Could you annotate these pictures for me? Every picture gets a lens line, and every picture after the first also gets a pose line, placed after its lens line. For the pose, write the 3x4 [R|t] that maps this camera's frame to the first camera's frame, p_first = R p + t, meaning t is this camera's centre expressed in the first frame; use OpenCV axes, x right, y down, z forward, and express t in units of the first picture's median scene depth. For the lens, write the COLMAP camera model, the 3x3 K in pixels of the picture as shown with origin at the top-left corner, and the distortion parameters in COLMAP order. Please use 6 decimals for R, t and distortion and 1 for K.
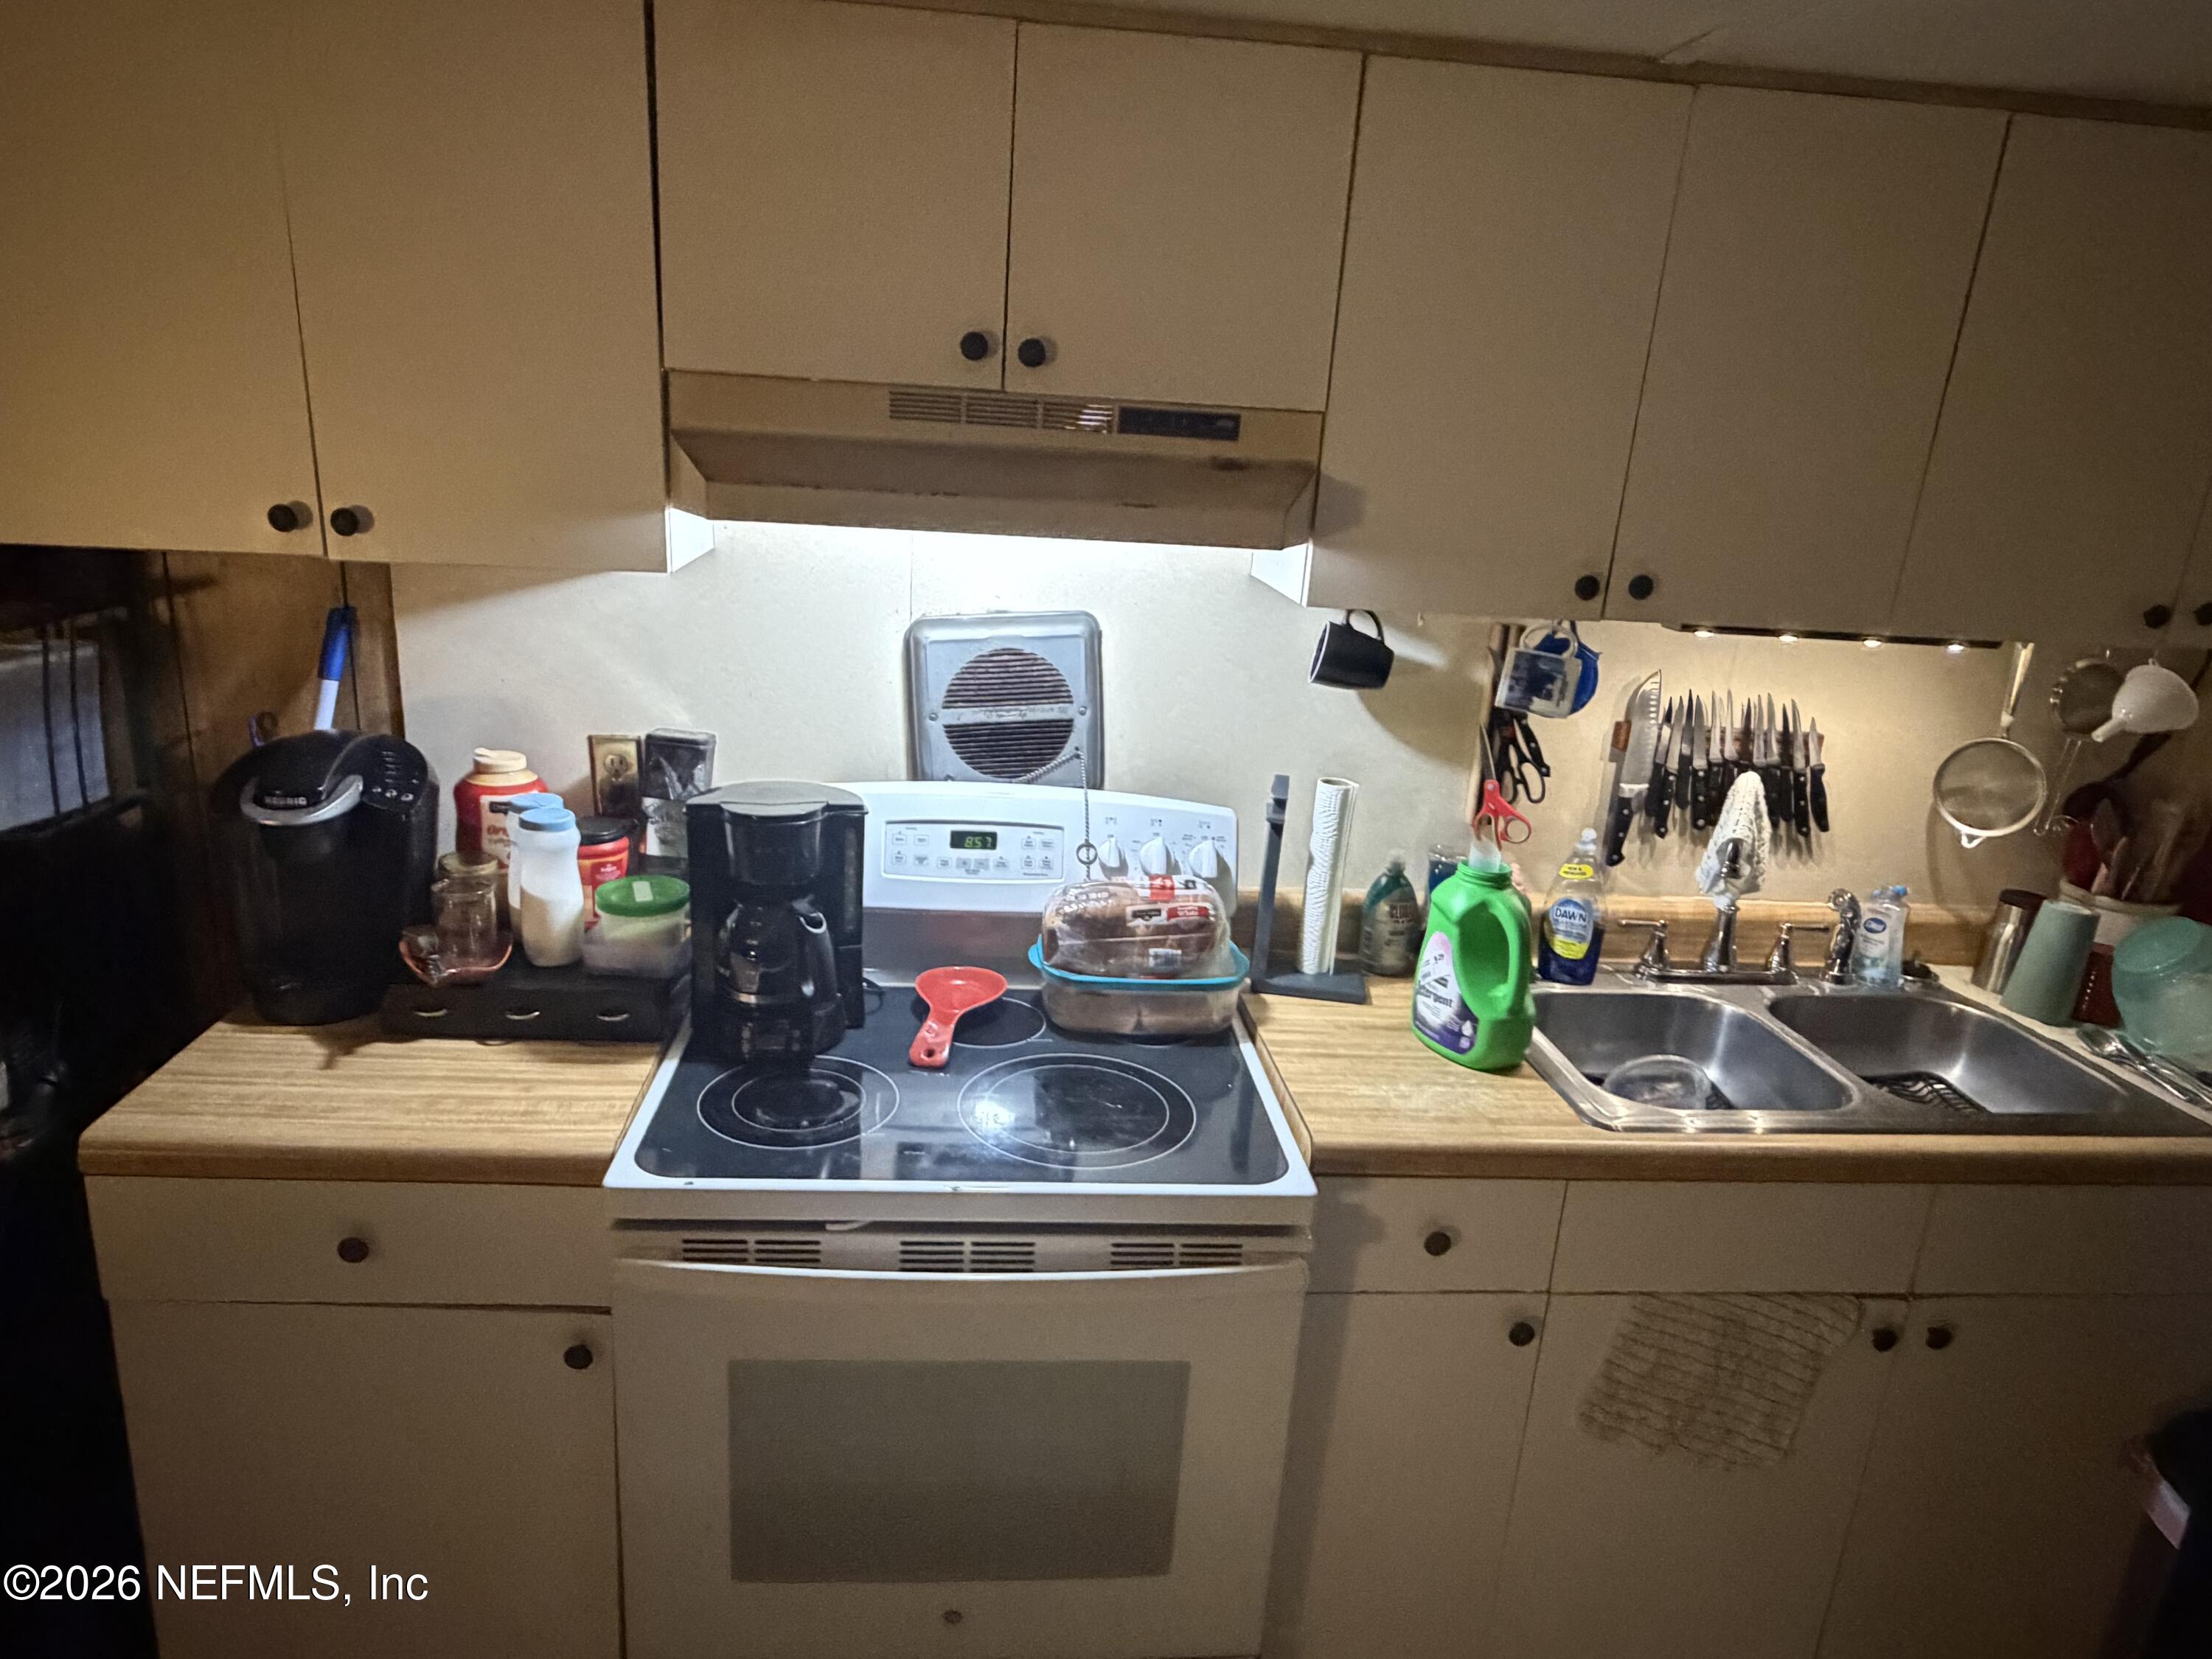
lens RADIAL K [[1360.5, 0, 1083.1], [0, 1360.5, 843.1], [0, 0, 1]] dist [-0.003812, 0.001946]
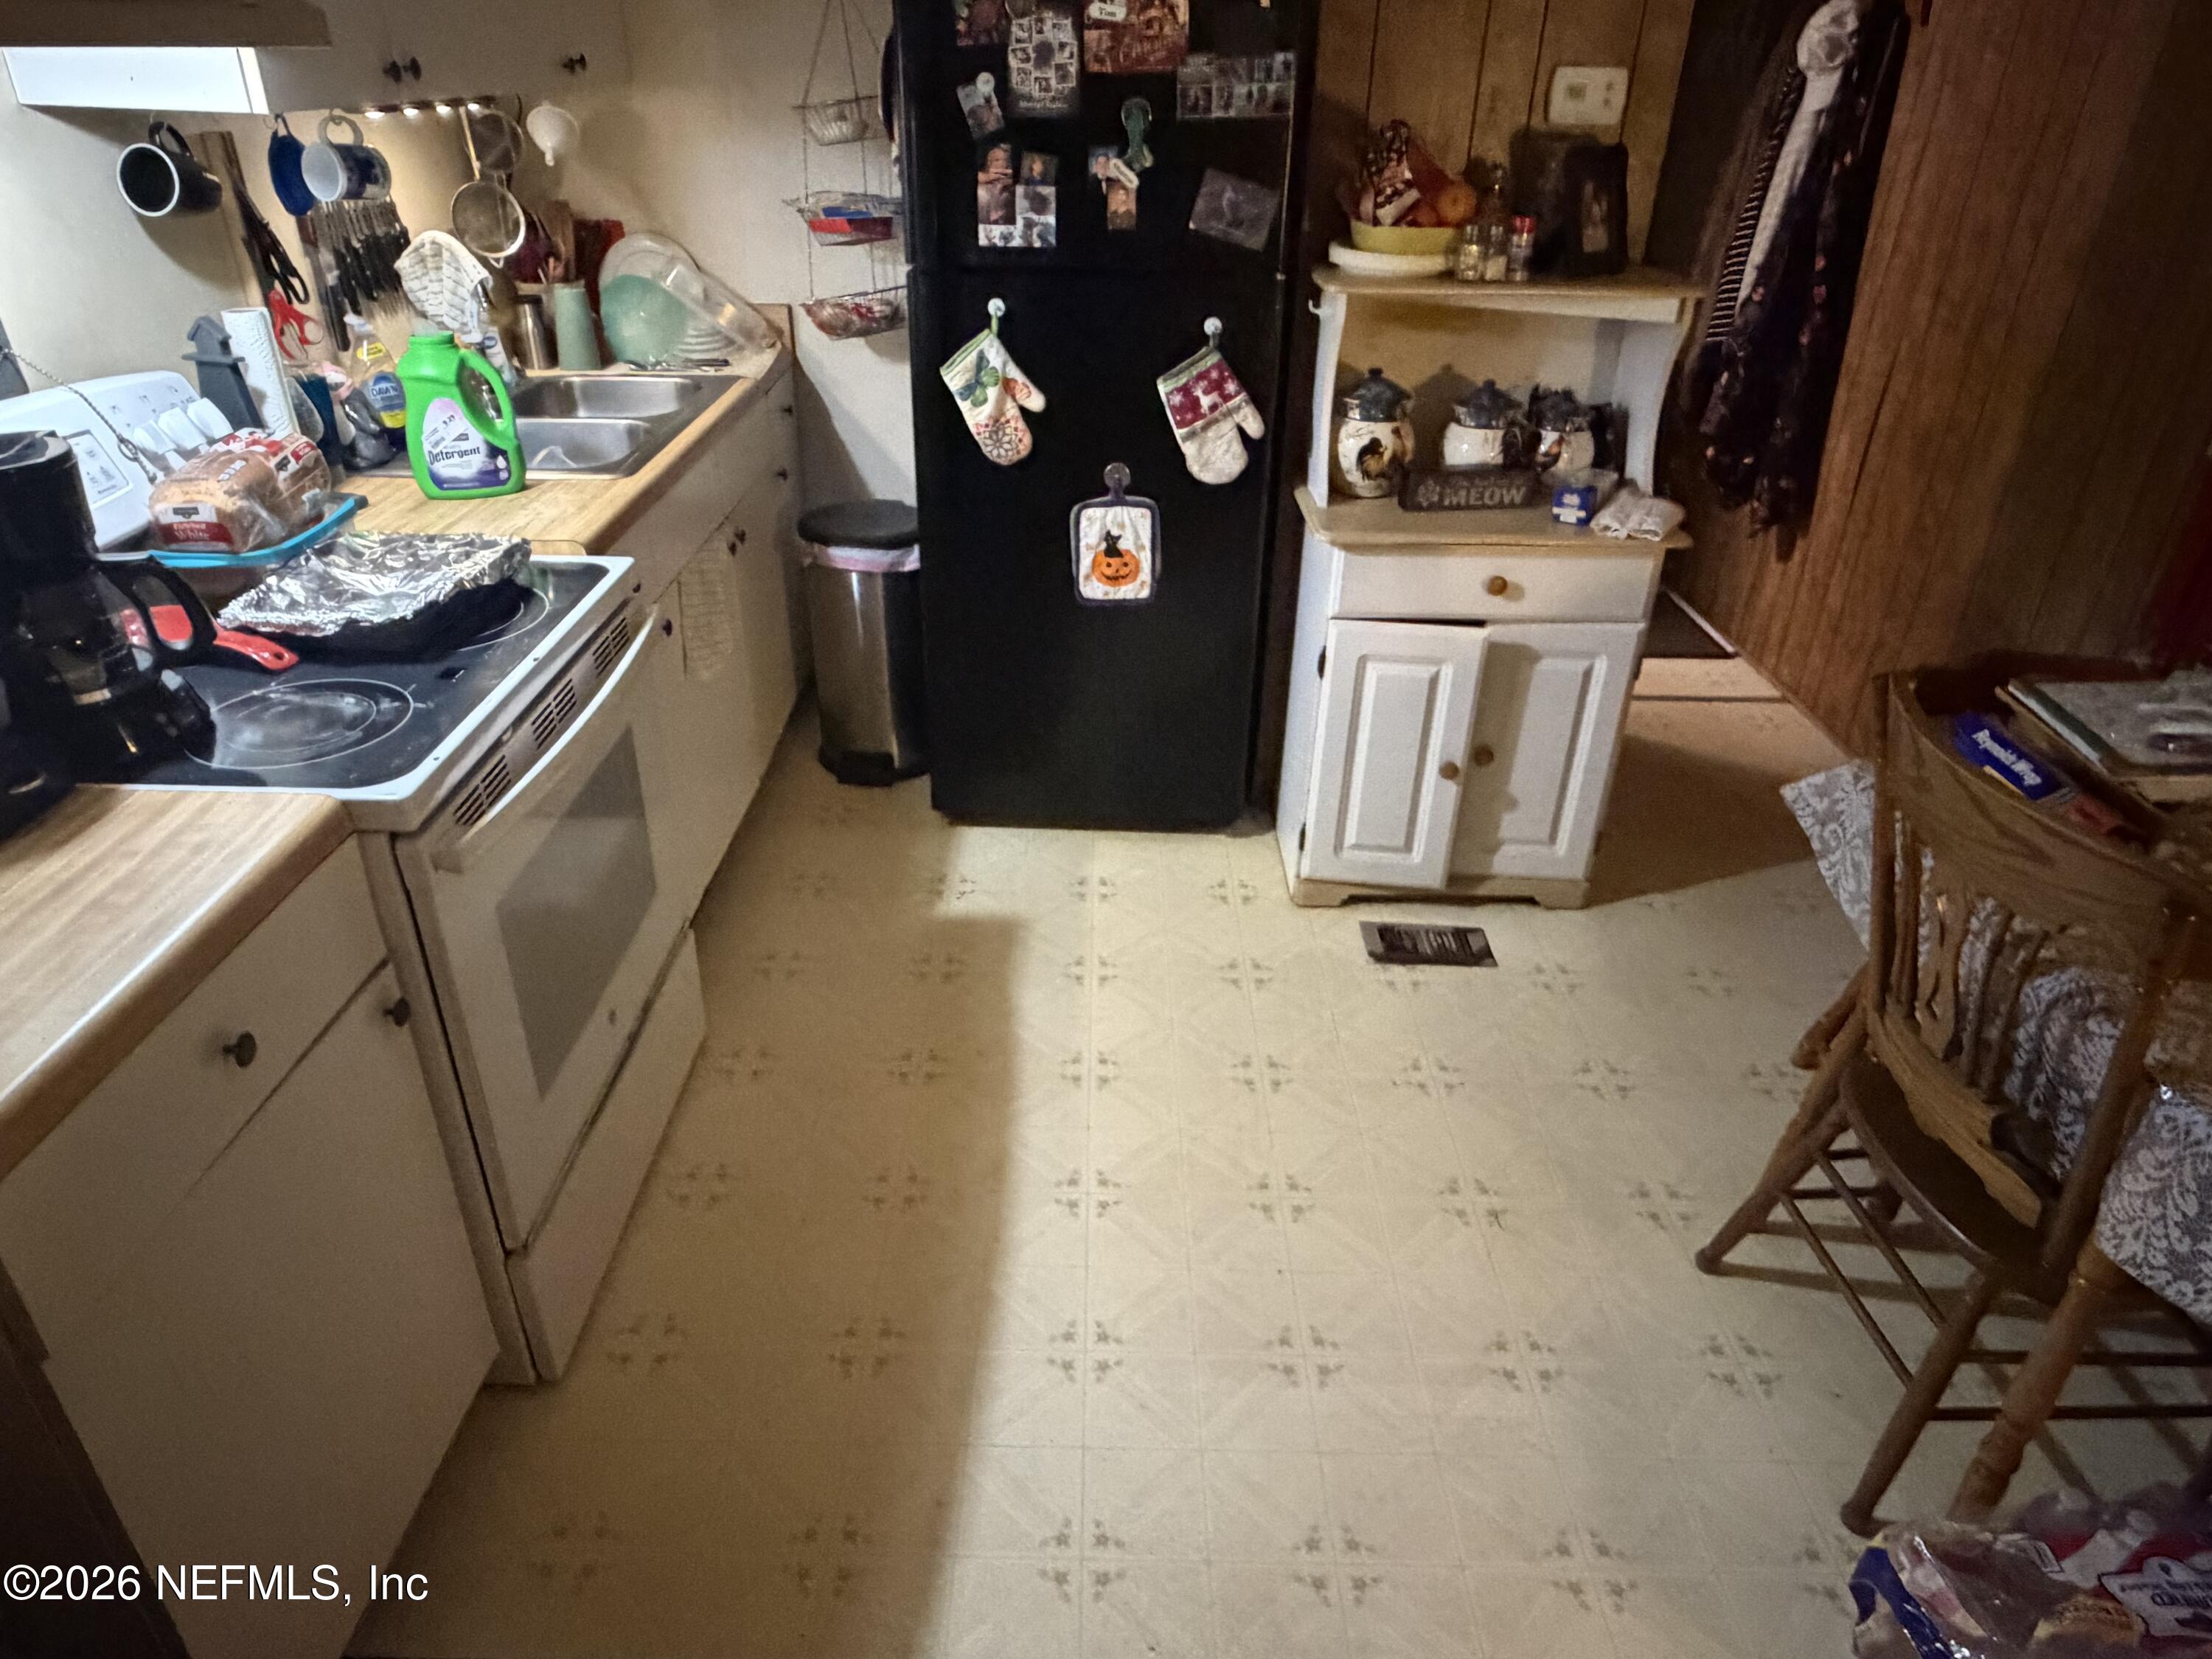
lens RADIAL K [[1360.5, 0, 1097.7], [0, 1360.5, 825.3], [0, 0, 1]] dist [-0.003812, 0.001946]
pose [[0.090405, -0.542084, 0.835447, -0.897754], [0.268627, 0.821063, 0.503682, -0.074852], [-0.958992, 0.178888, 0.219847, 0.238912]]
